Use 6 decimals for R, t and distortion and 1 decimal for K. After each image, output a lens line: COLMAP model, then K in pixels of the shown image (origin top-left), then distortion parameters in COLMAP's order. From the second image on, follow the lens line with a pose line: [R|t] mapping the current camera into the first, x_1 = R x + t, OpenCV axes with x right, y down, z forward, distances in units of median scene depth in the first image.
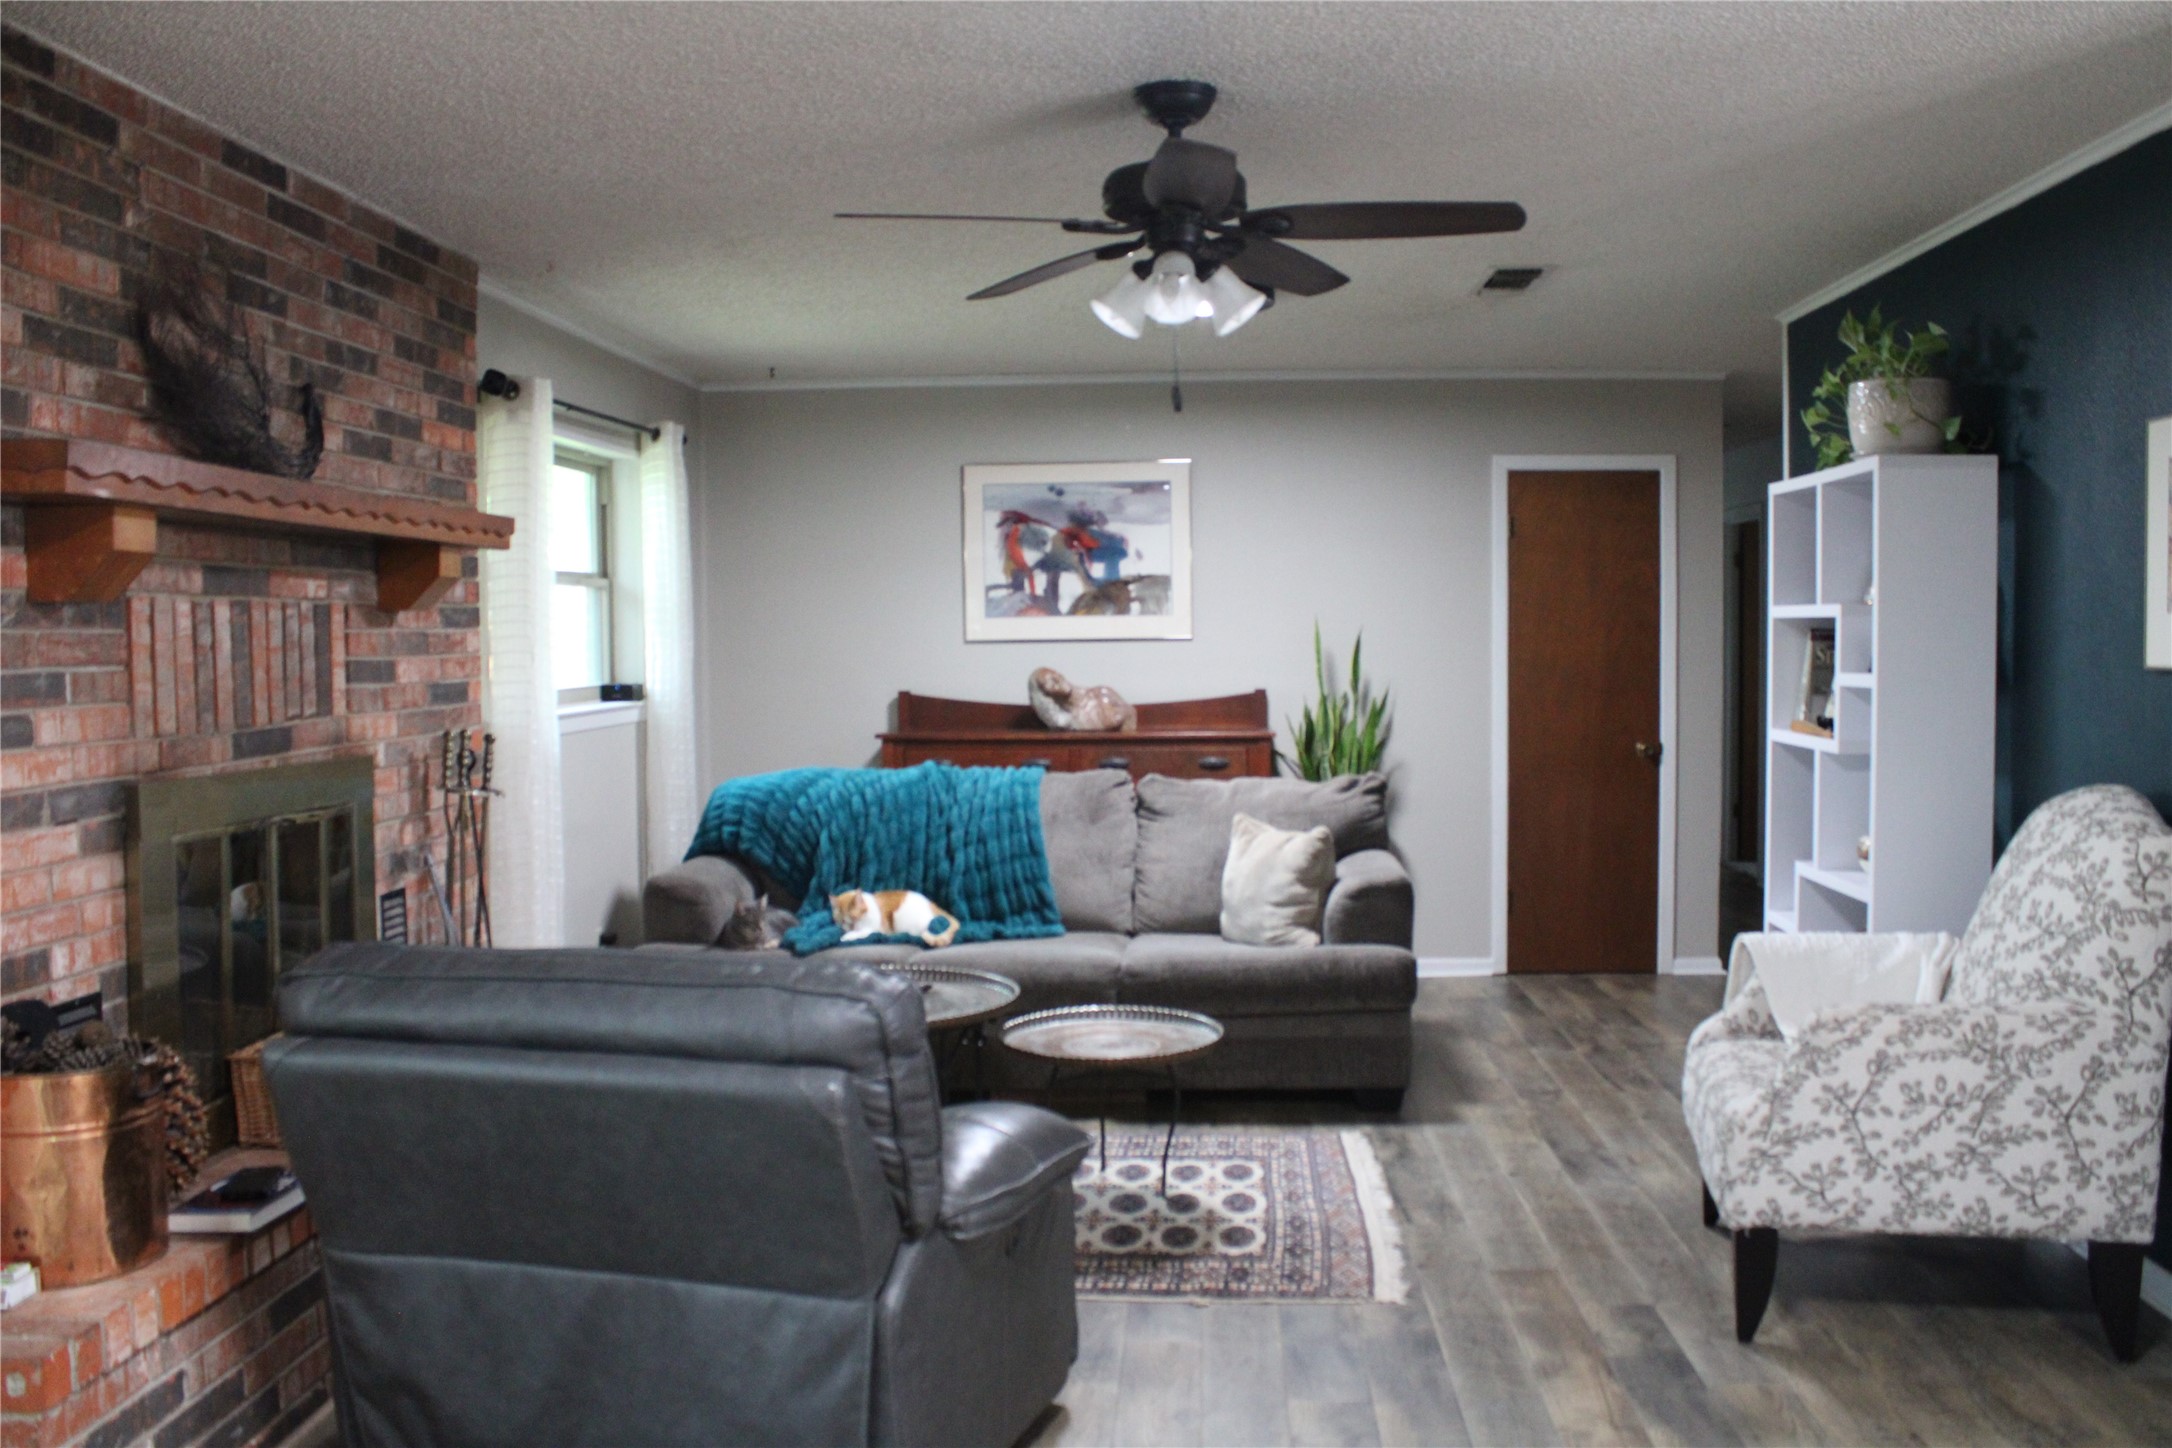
lens RADIAL K [[1820.6, 0, 1094.1], [0, 1820.6, 721.0], [0, 0, 1]] dist [-0.170509, 0.162743]
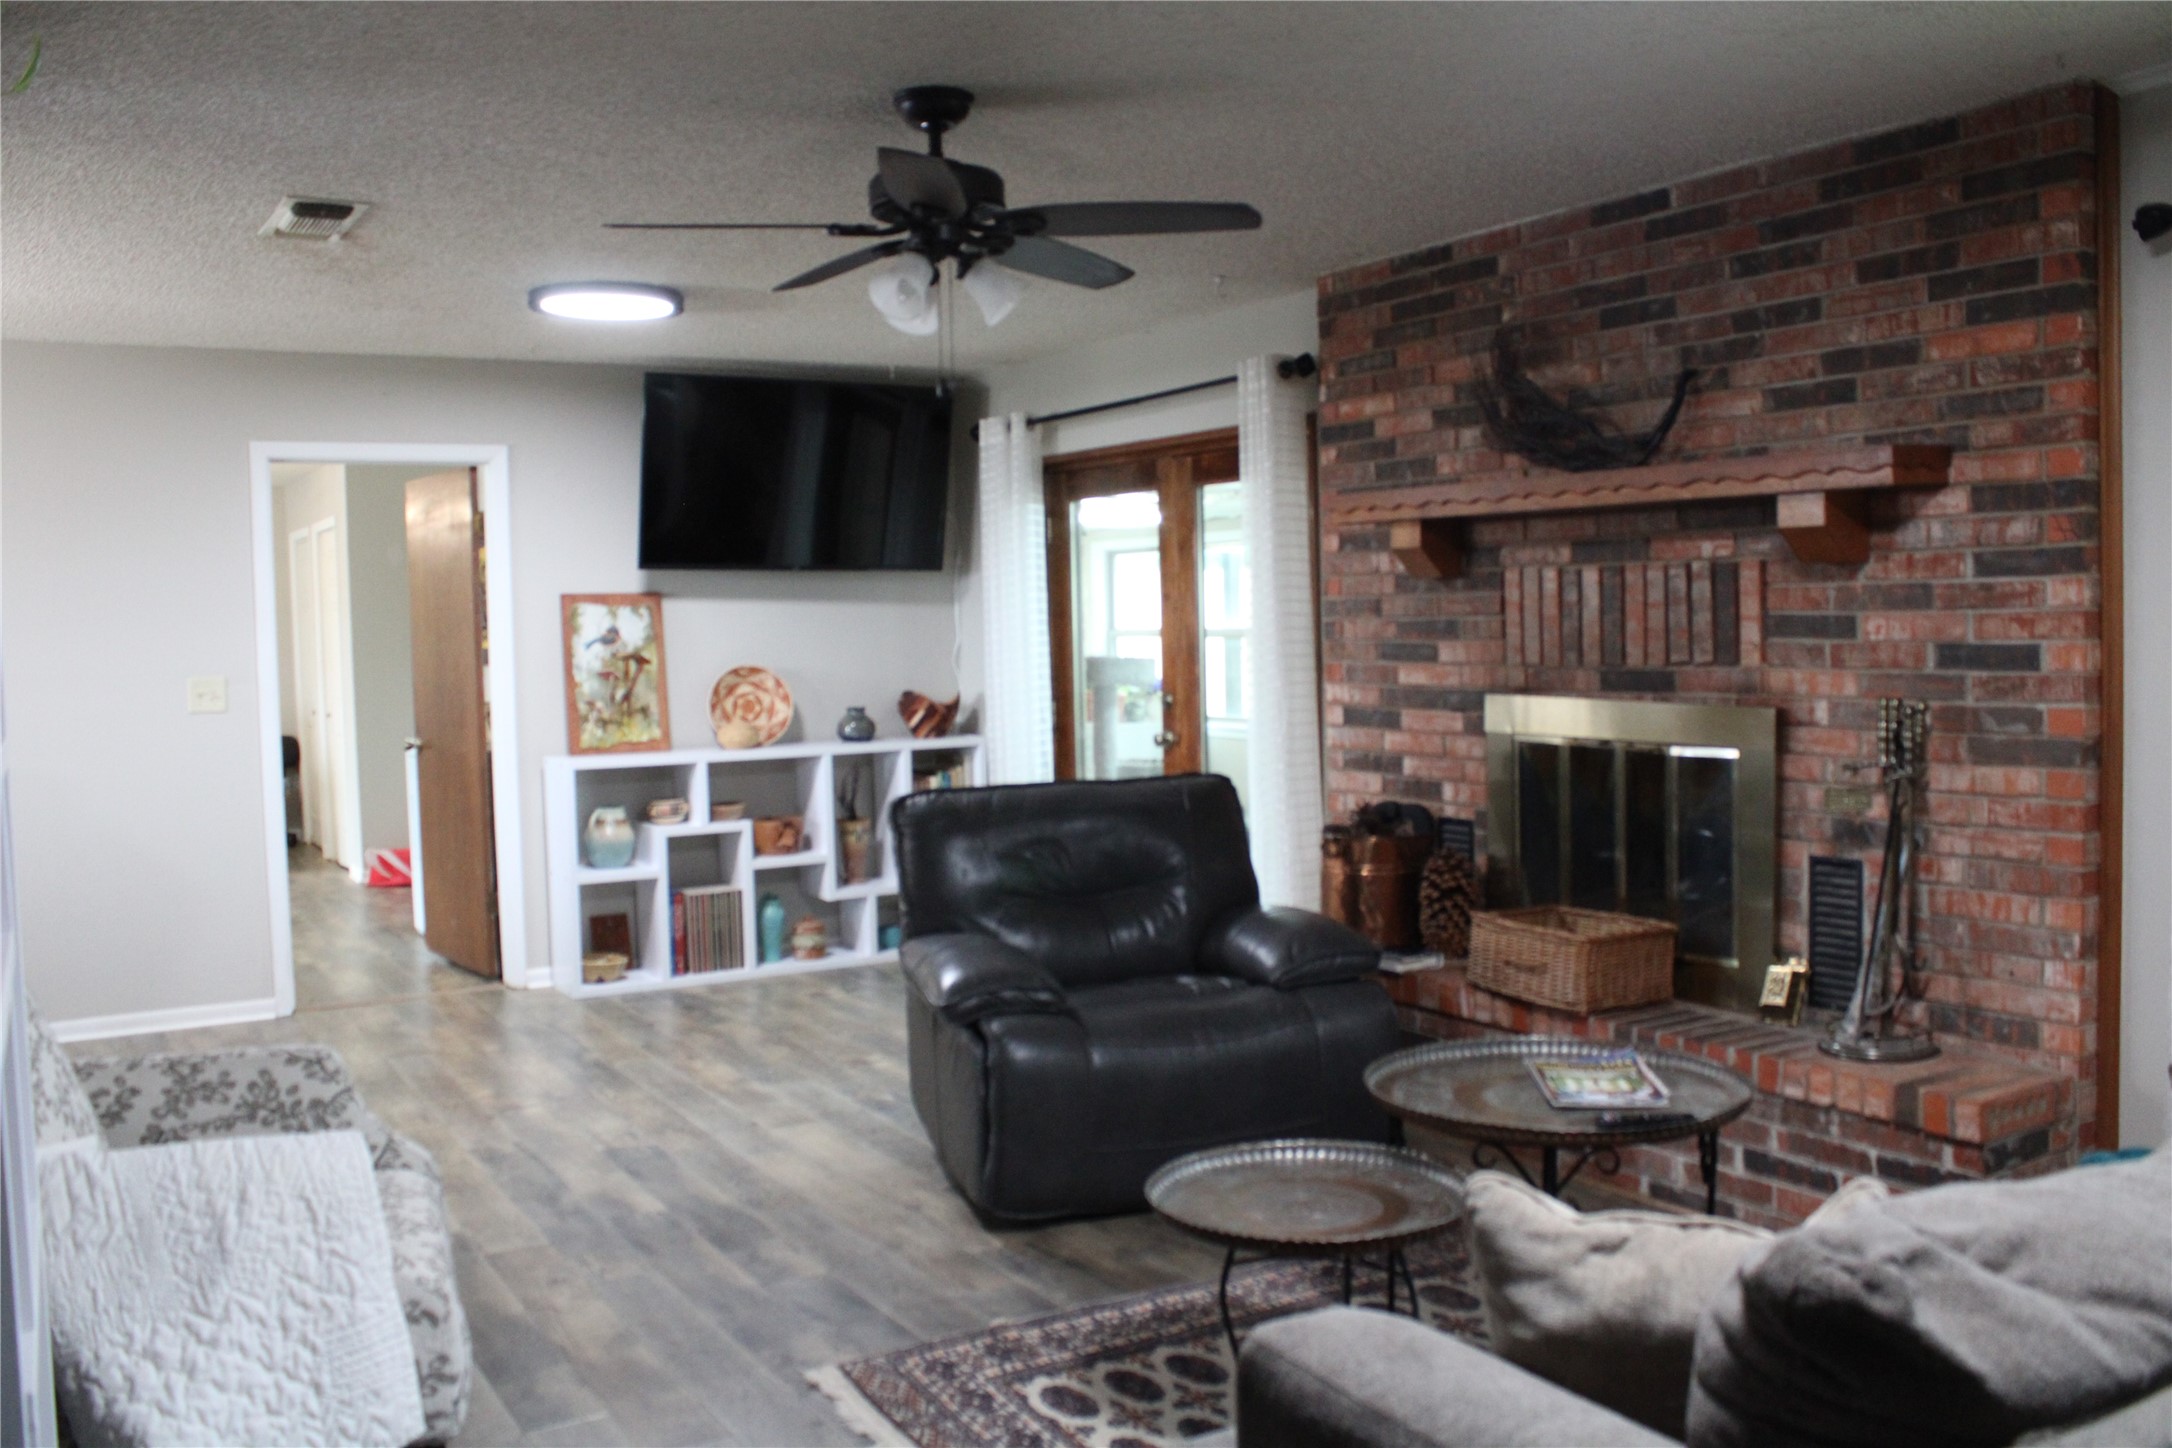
lens RADIAL K [[1820.6, 0, 1094.1], [0, 1820.6, 721.0], [0, 0, 1]] dist [-0.170509, 0.162743]
pose [[-0.817542, 0.062330, -0.572486, 0.563905], [0.003969, 0.994711, 0.102633, -0.091640], [0.575856, 0.081635, -0.813465, 1.850337]]
